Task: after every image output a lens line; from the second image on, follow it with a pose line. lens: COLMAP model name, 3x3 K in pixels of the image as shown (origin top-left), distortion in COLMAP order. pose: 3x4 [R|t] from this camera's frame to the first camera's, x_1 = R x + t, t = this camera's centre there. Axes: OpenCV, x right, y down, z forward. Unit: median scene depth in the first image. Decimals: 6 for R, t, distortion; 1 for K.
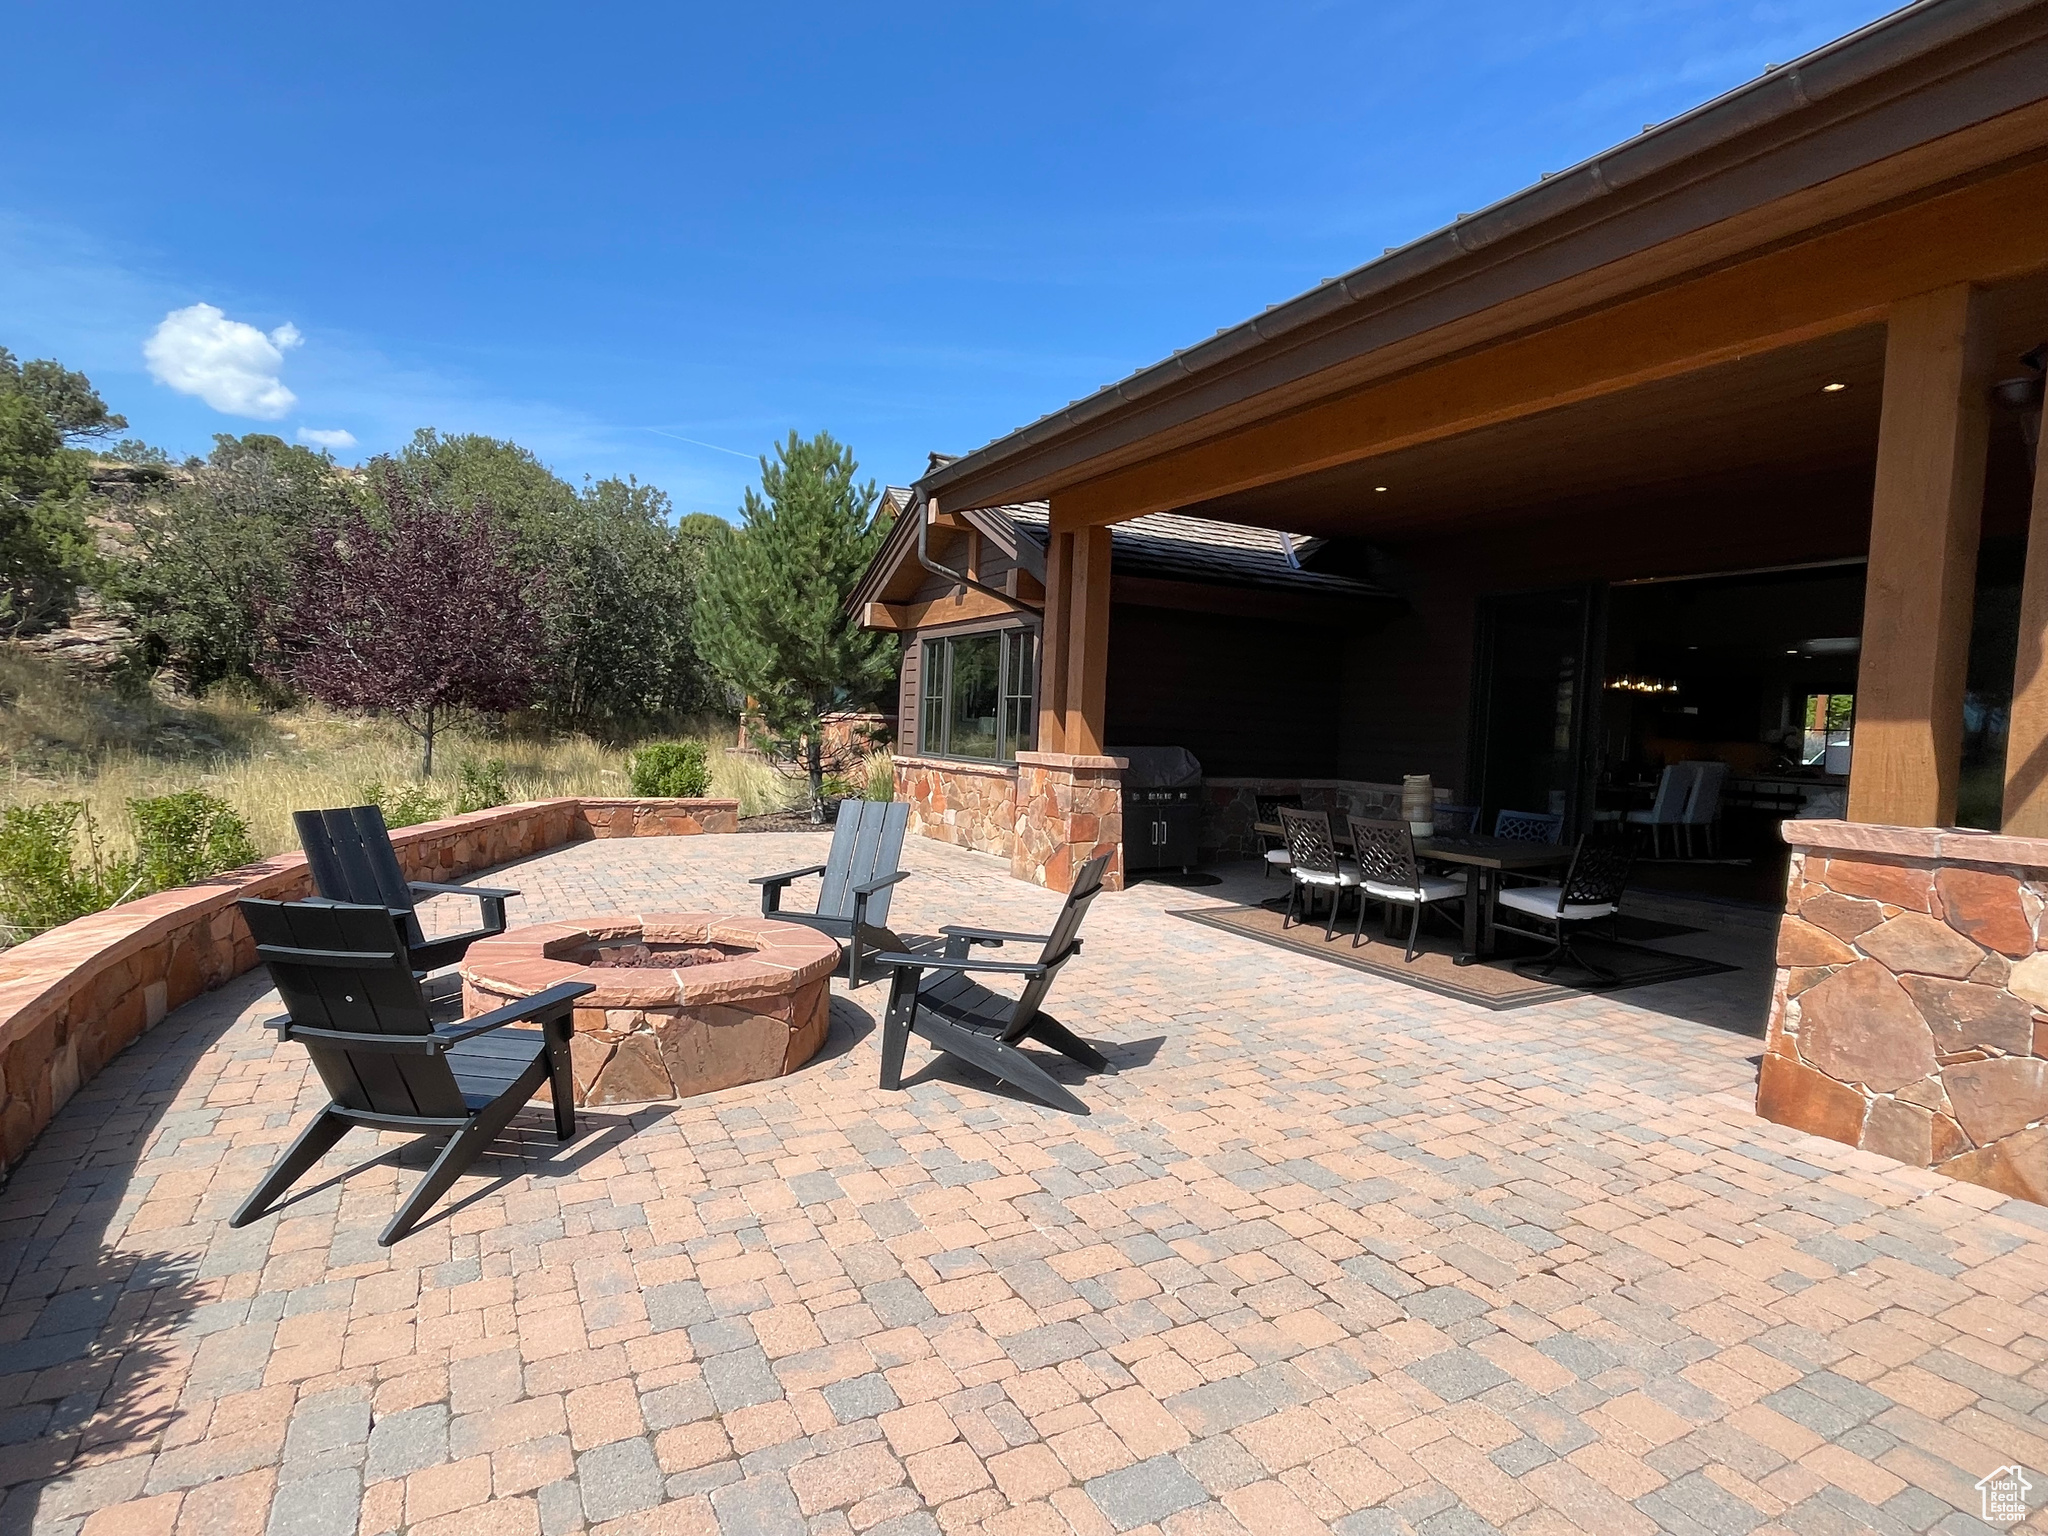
lens RADIAL K [[1066.5, 0, 1024.0], [0, 1066.5, 768.0], [0, 0, 1]] dist [-0.000787, -0.001127]
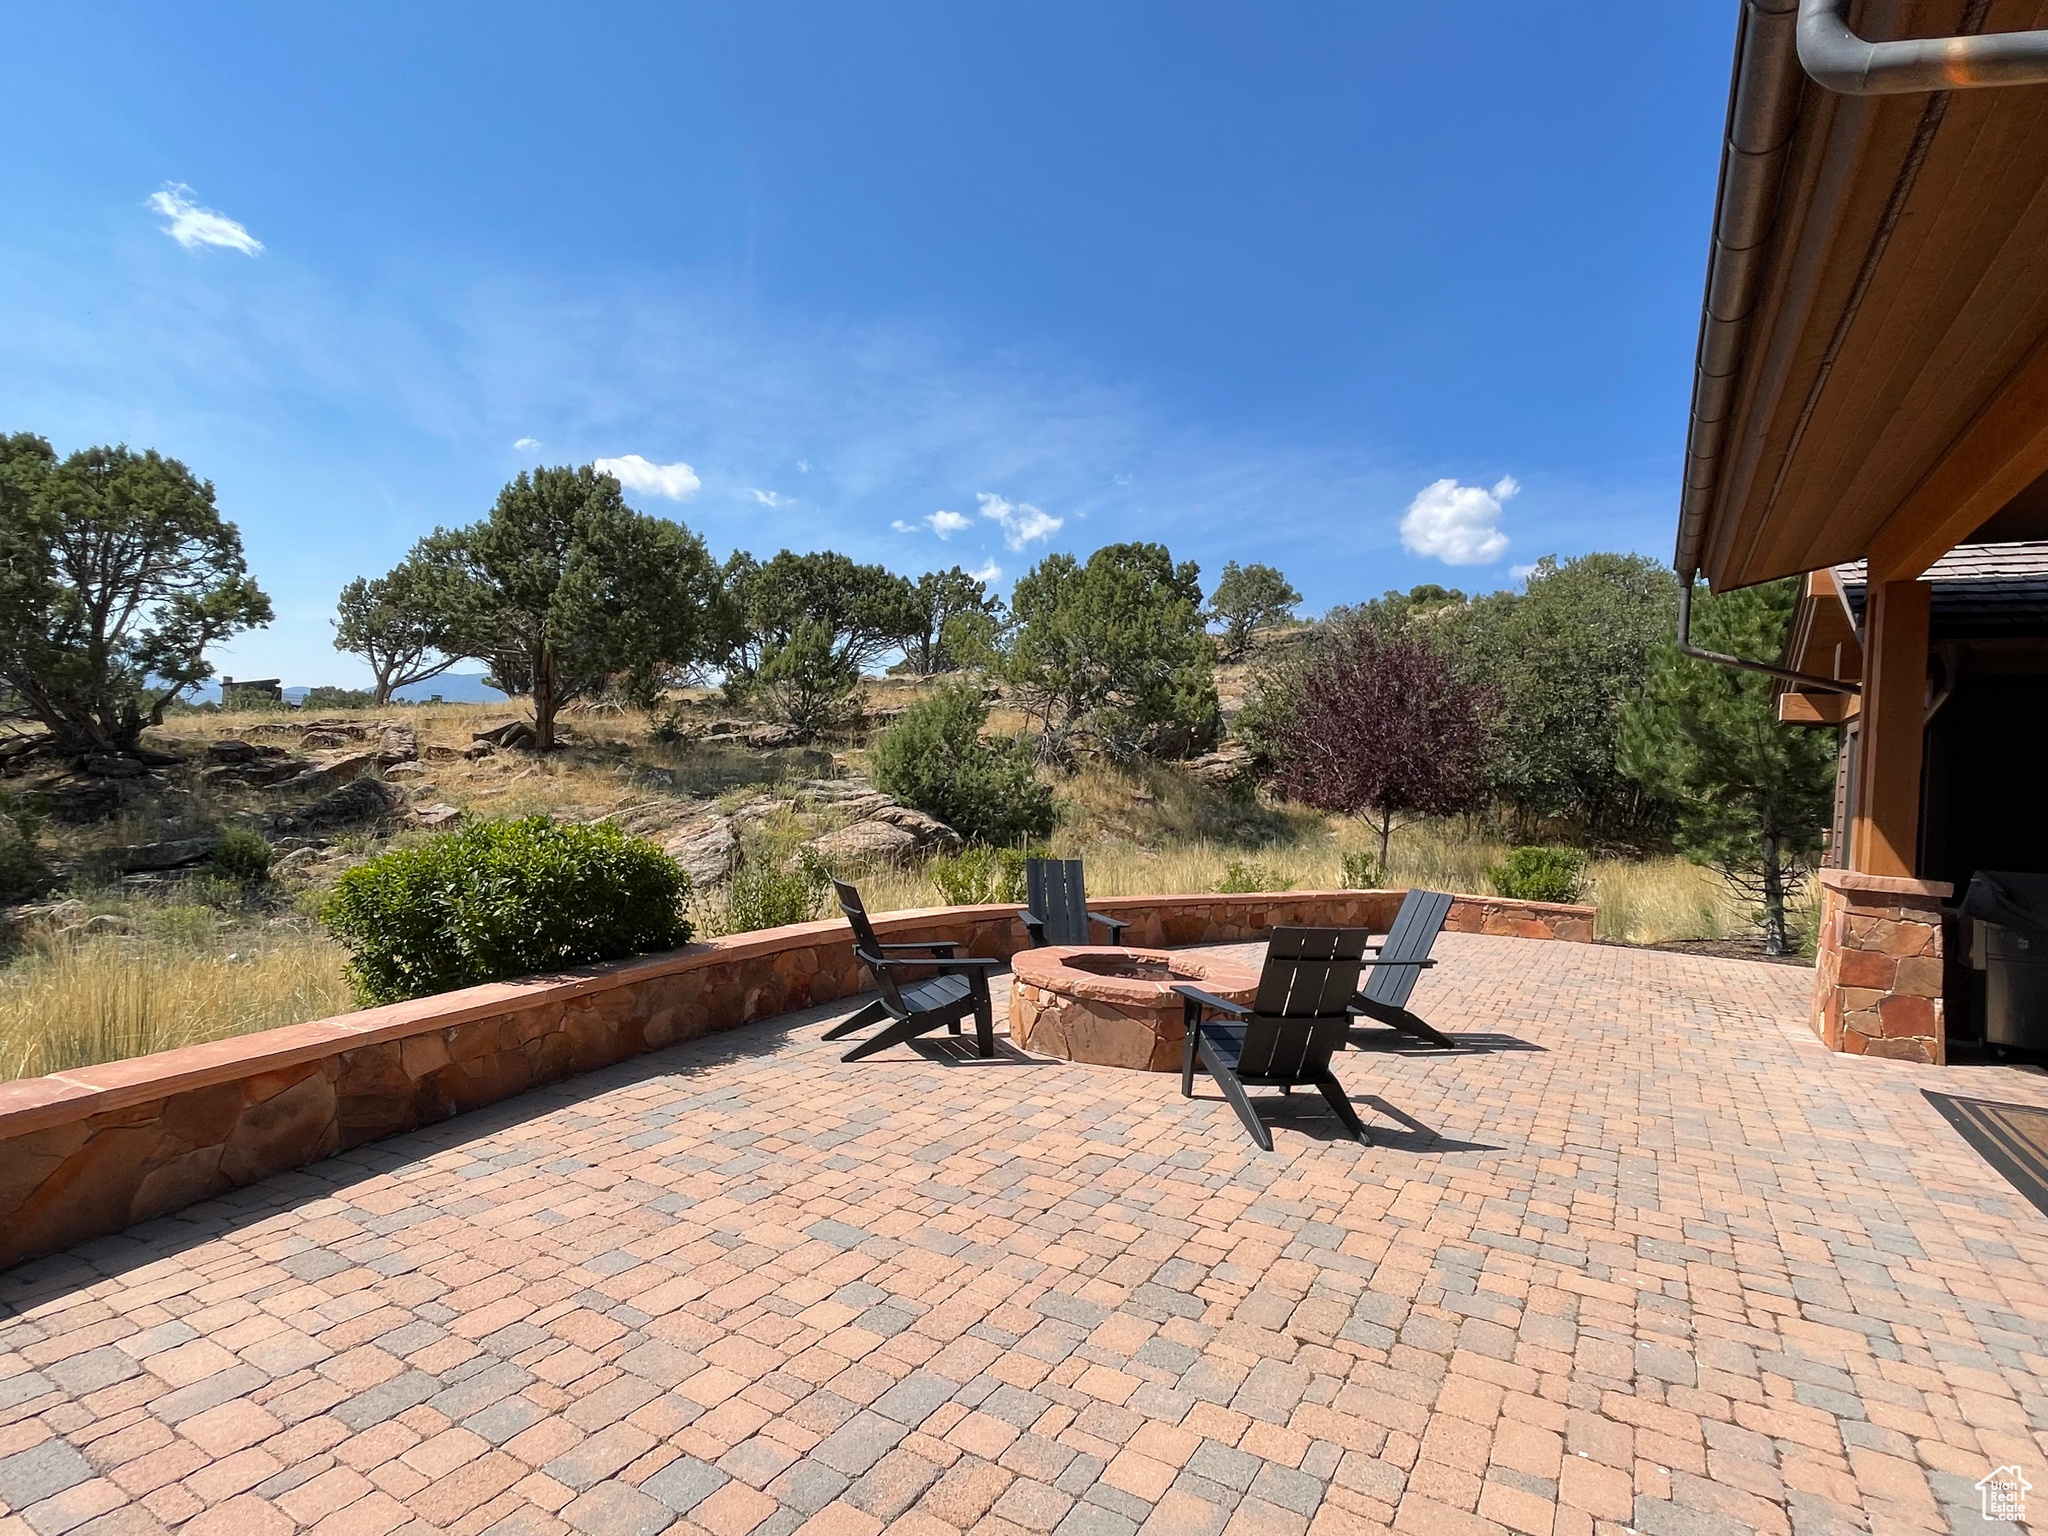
lens RADIAL K [[1083.3, 0, 1024.0], [0, 1083.3, 768.0], [0, 0, 1]] dist [0.004542, -0.001673]
pose [[0.527263, -0.018358, -0.849504, 0.831223], [-0.072504, 0.995148, -0.066506, 0.016422], [0.846603, 0.096659, 0.523373, 0.131090]]
